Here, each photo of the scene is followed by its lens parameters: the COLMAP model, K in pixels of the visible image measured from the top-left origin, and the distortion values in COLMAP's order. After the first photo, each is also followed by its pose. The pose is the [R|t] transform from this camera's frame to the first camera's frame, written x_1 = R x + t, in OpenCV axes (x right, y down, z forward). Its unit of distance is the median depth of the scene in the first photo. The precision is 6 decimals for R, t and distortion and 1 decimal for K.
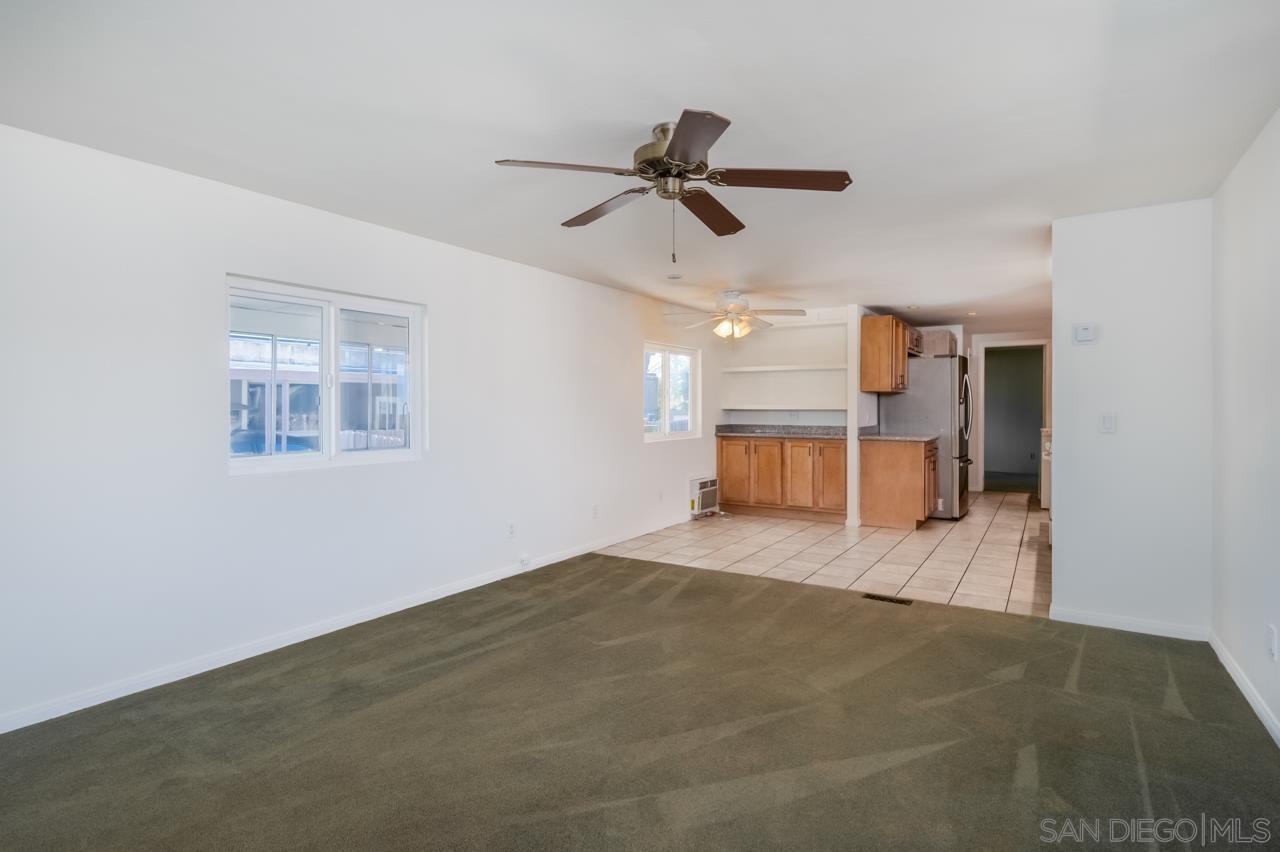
lens RADIAL K [[665.8, 0, 644.6], [0, 665.8, 424.1], [0, 0, 1]] dist [0.000804, -0.002905]
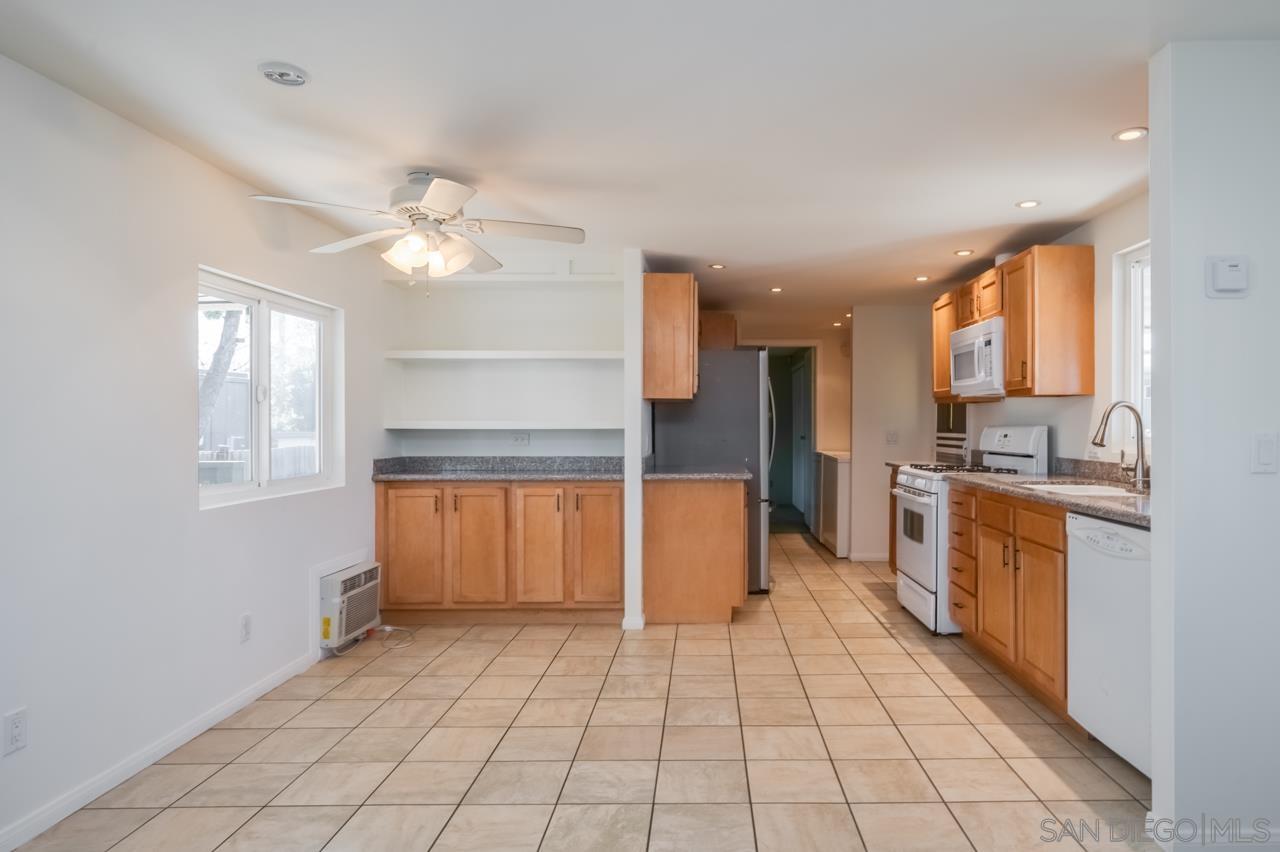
lens RADIAL K [[665.8, 0, 665.6], [0, 665.8, 421.9], [0, 0, 1]] dist [0.000804, -0.002905]
pose [[0.841013, 0.000696, 0.541015, 0.018180], [0.016535, 0.999499, -0.026990, -0.011001], [-0.540763, 0.031644, 0.840580, 0.459858]]
